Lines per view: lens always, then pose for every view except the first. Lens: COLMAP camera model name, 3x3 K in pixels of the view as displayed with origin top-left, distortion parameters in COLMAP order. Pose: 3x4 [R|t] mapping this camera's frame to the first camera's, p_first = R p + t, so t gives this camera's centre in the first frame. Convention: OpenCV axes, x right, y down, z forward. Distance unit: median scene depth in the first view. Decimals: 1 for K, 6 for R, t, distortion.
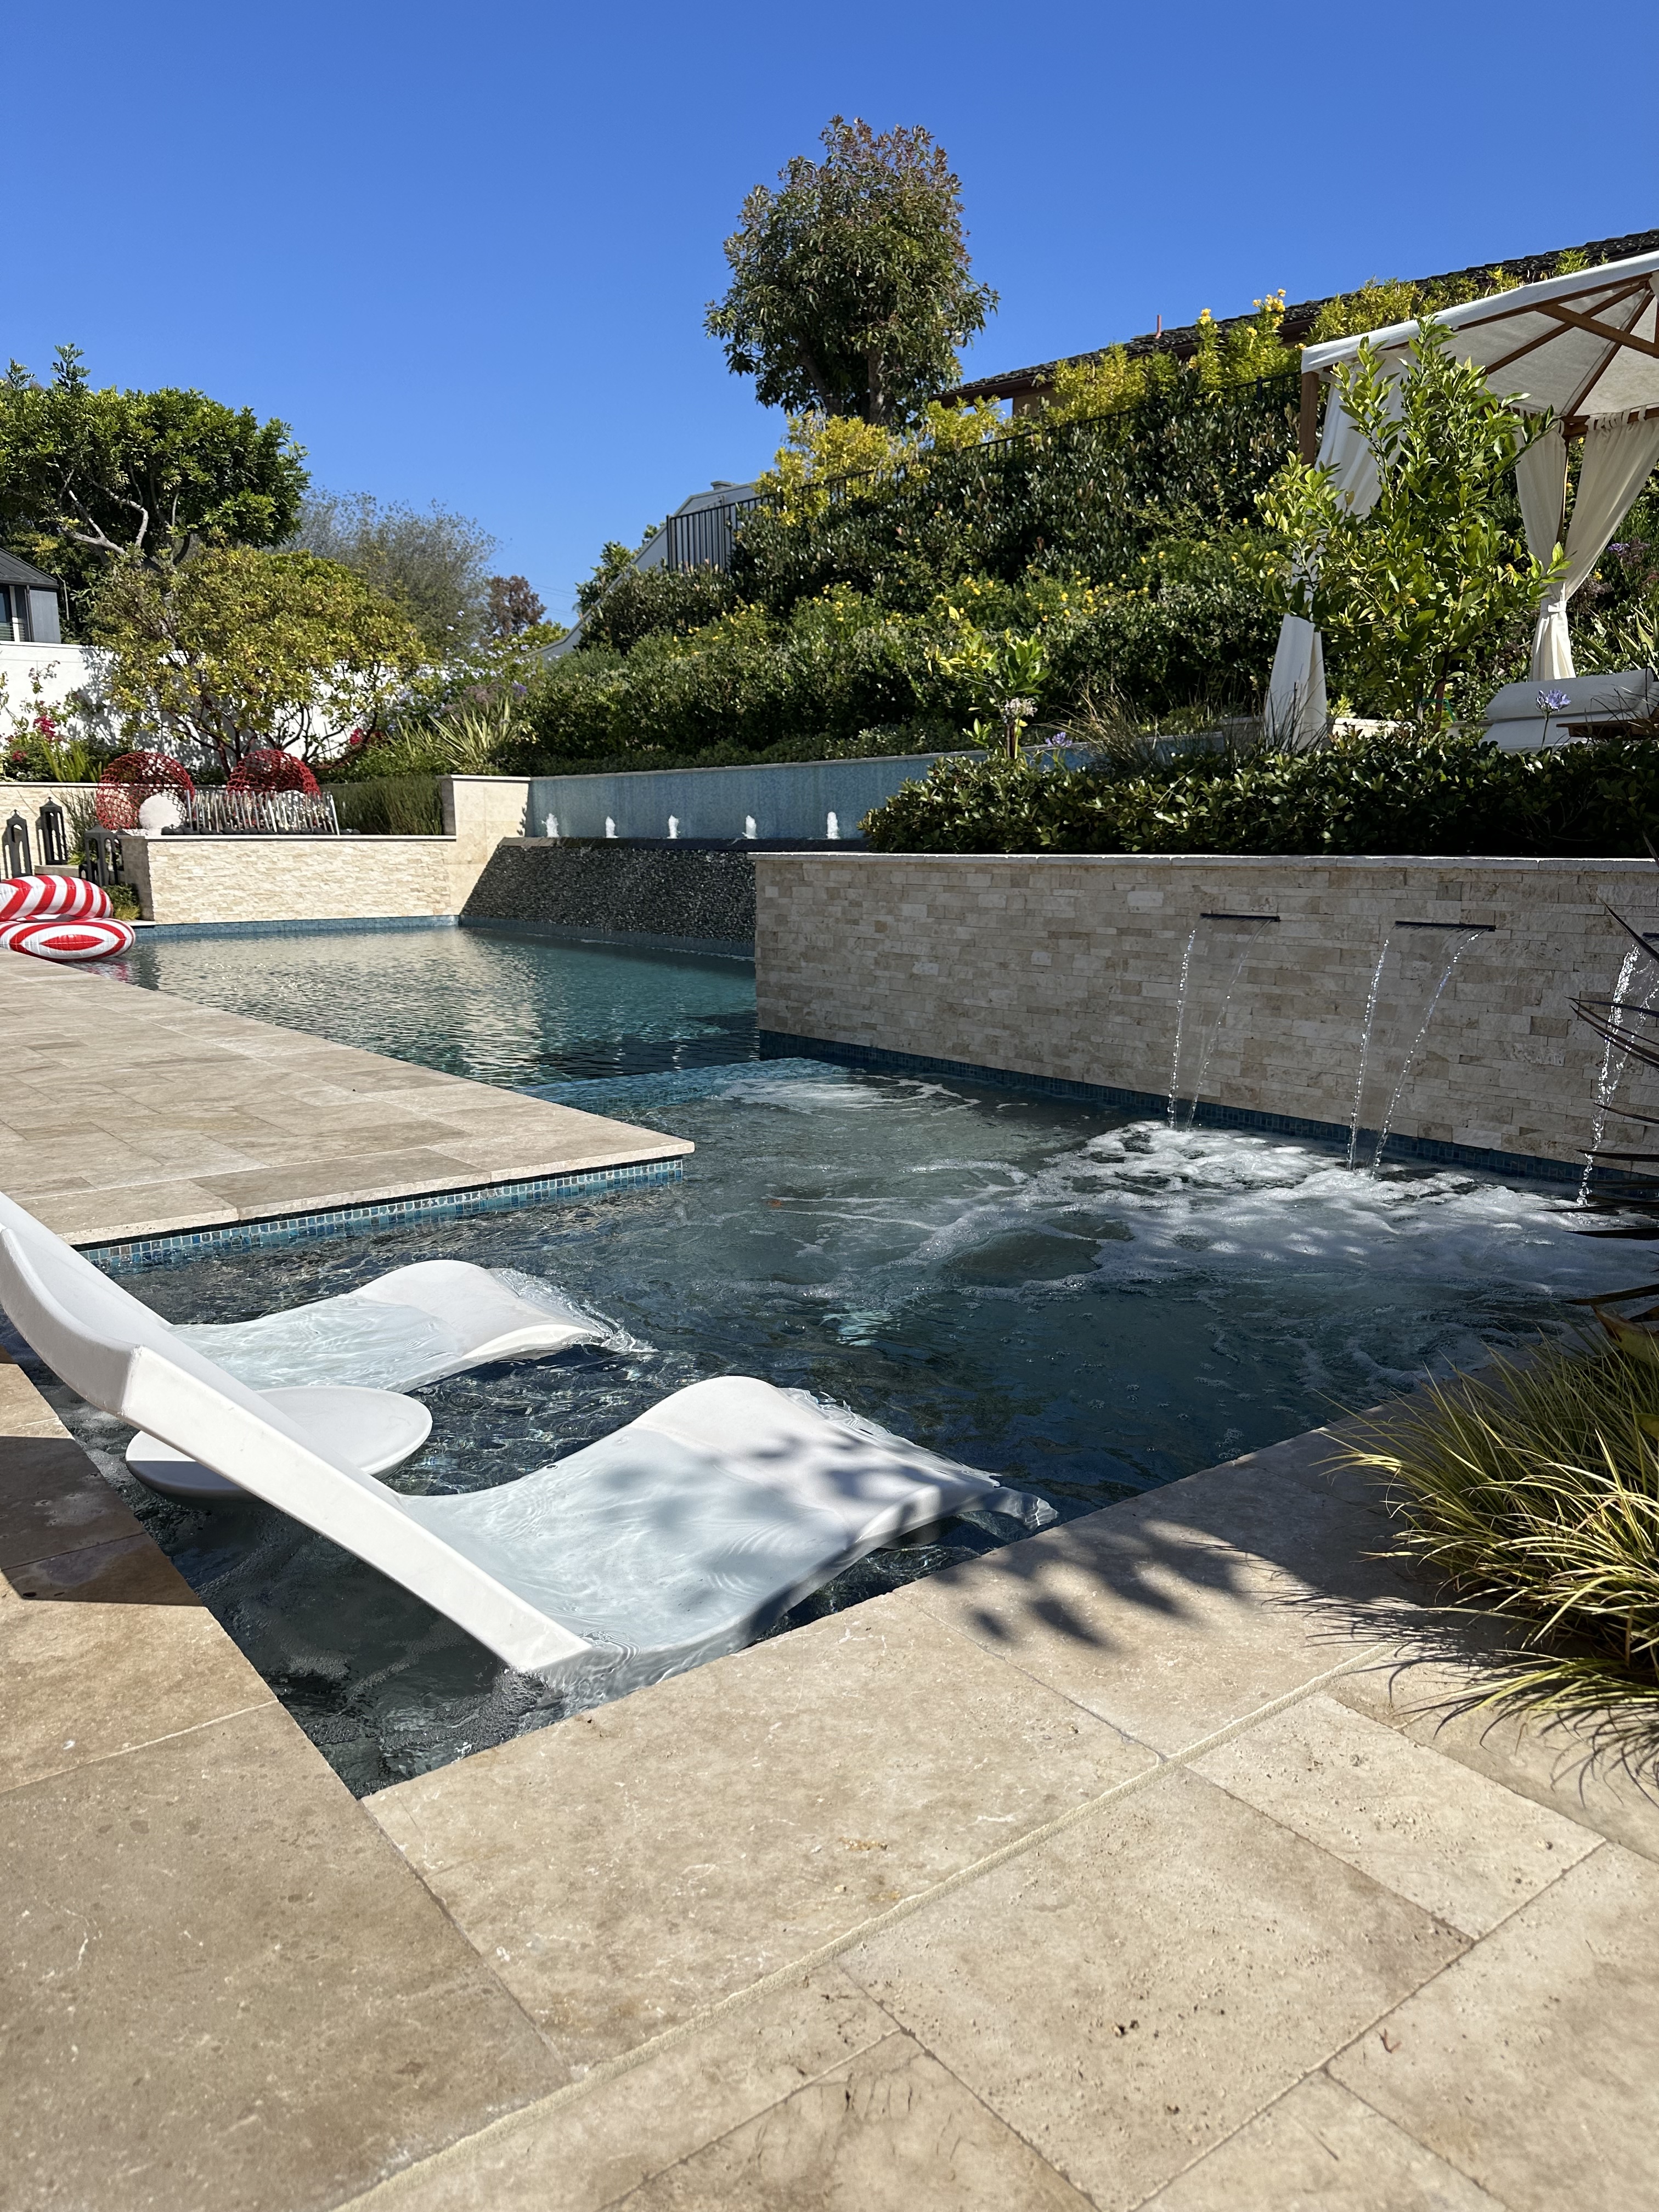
lens RADIAL K [[1548.2, 0, 825.5], [0, 1548.2, 1114.2], [0, 0, 1]] dist [0.047584, -0.005604]
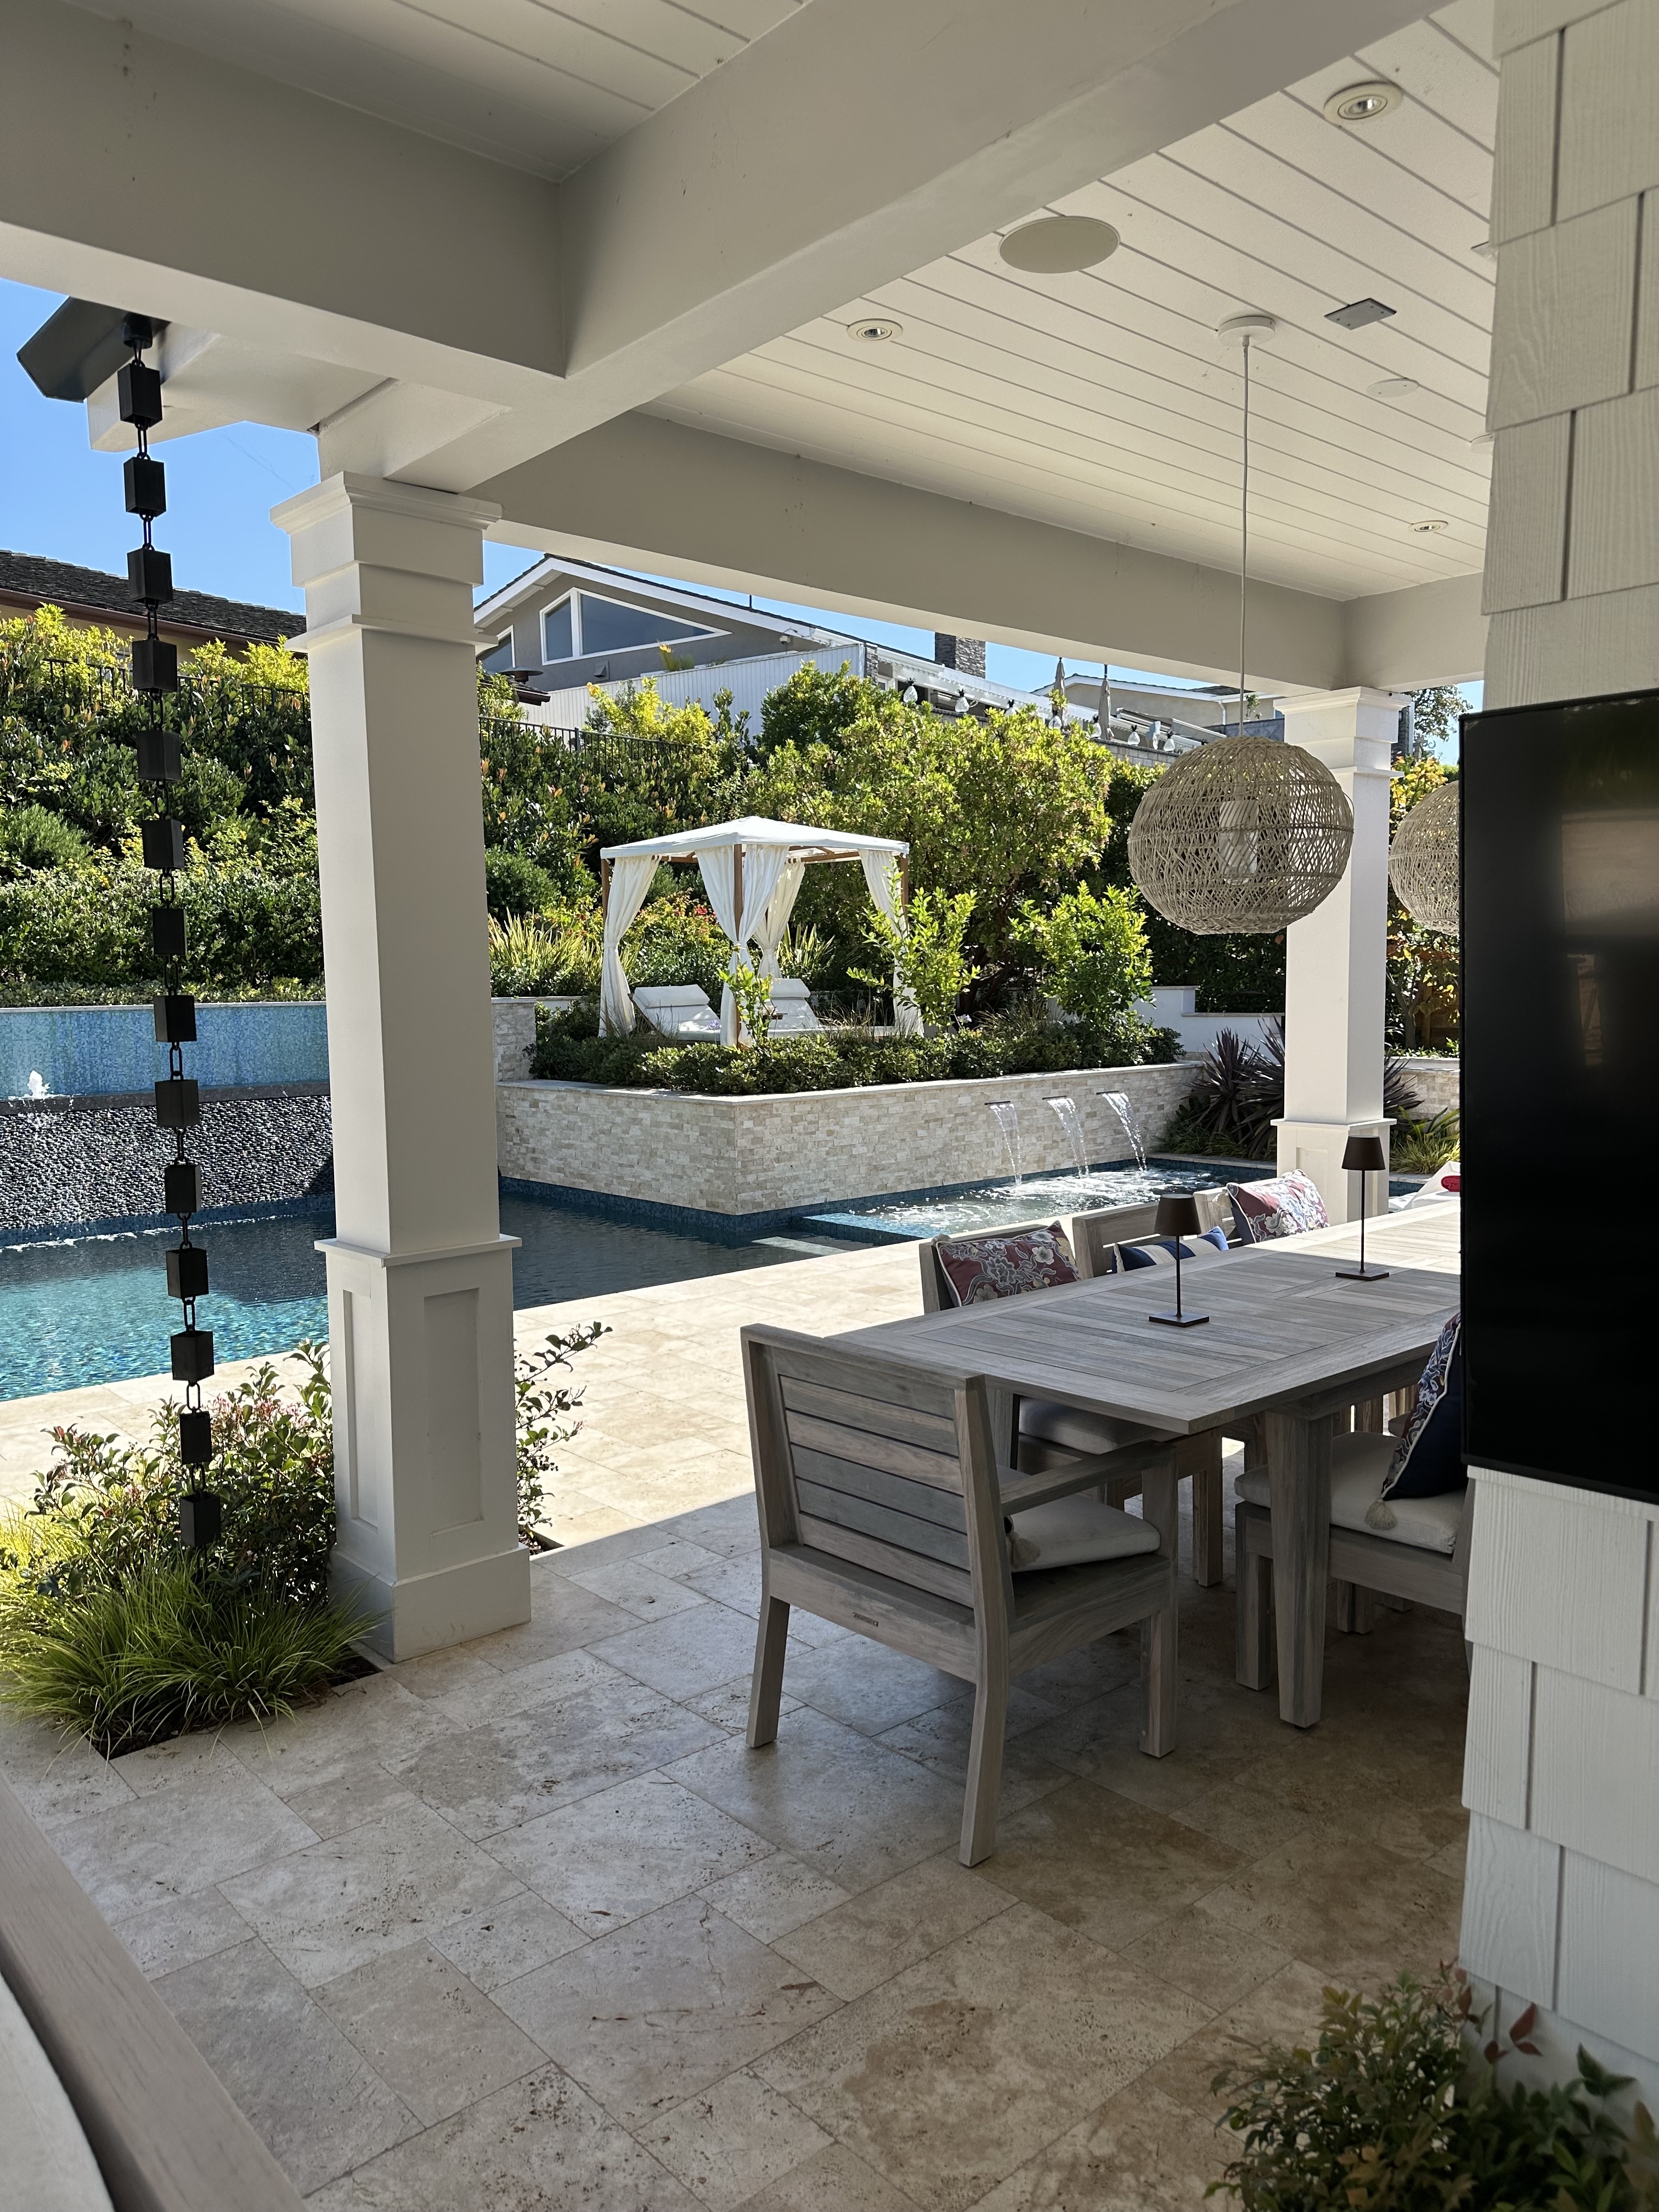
lens RADIAL K [[1548.2, 0, 811.3], [0, 1548.2, 1105.7], [0, 0, 1]] dist [0.047584, -0.005604]
pose [[-0.059560, -0.089937, 0.994165, -2.036700], [0.180629, 0.978521, 0.099344, -0.391684], [-0.981746, 0.185492, -0.042035, 1.286986]]
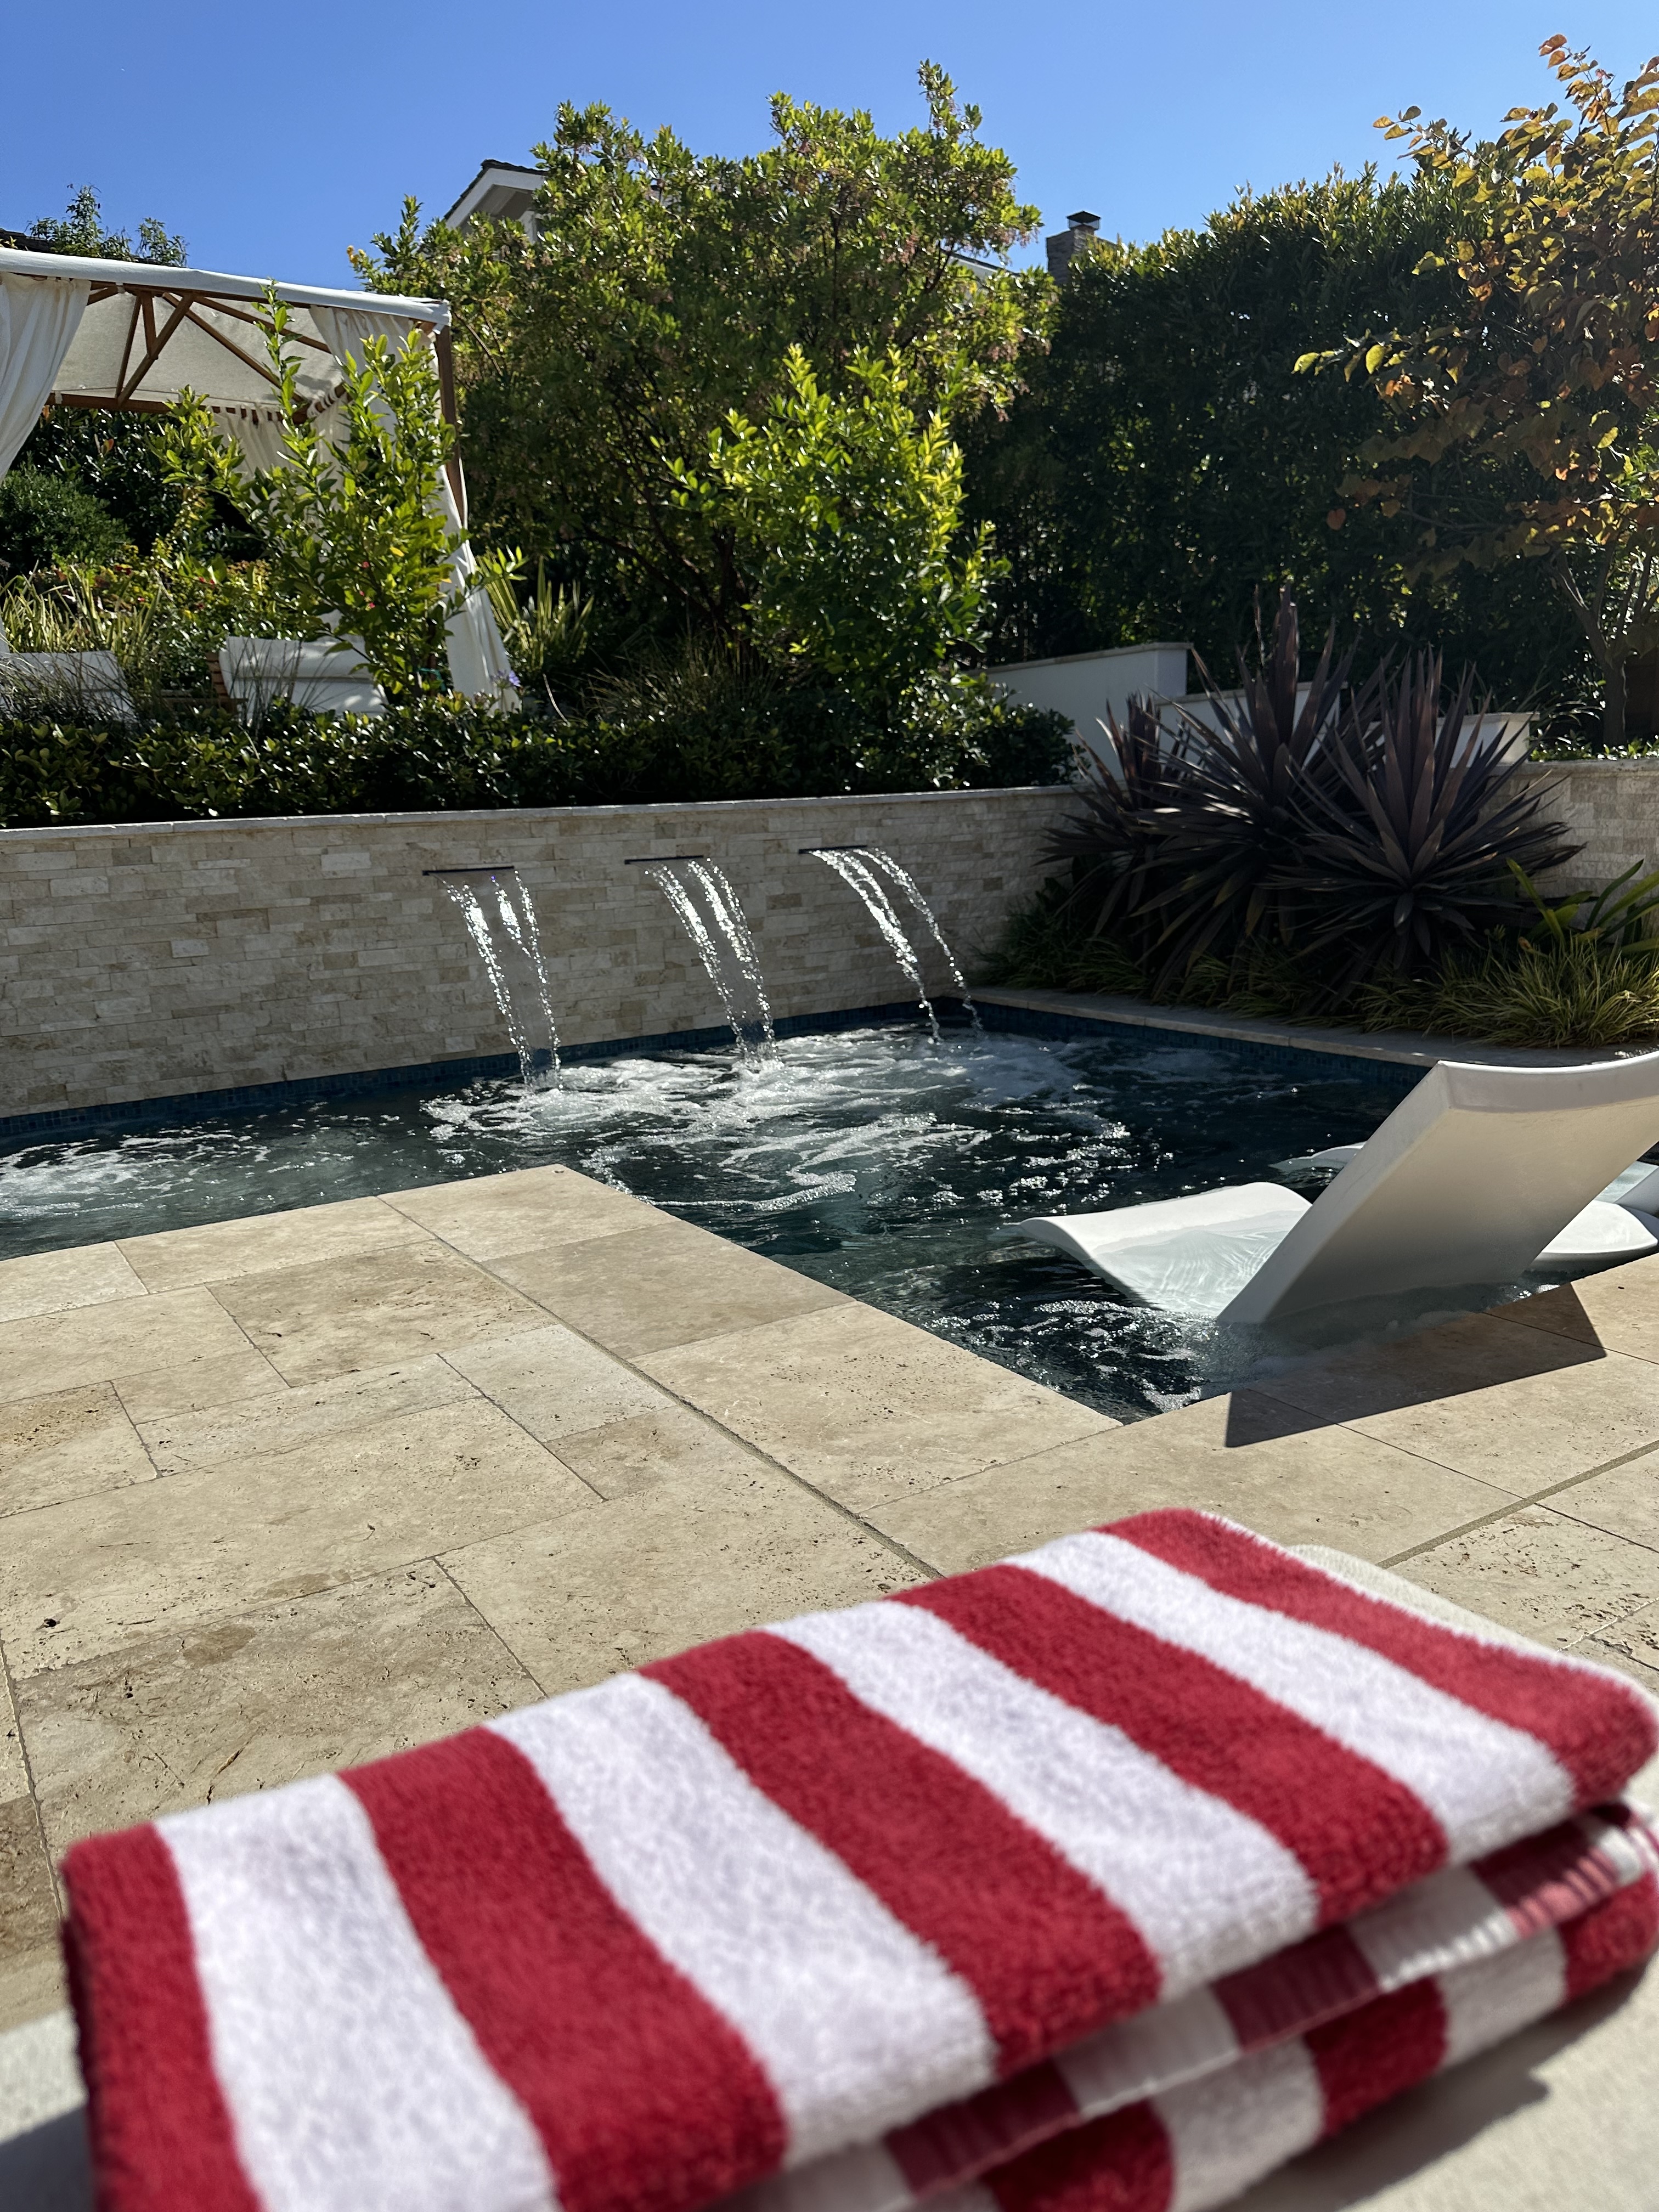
lens RADIAL K [[1548.2, 0, 841.4], [0, 1548.2, 1100.3], [0, 0, 1]] dist [0.047584, -0.005604]
pose [[0.081152, -0.204708, 0.975453, -0.678590], [0.205100, 0.961166, 0.184646, -0.109949], [-0.975371, 0.185081, 0.119986, 0.610832]]
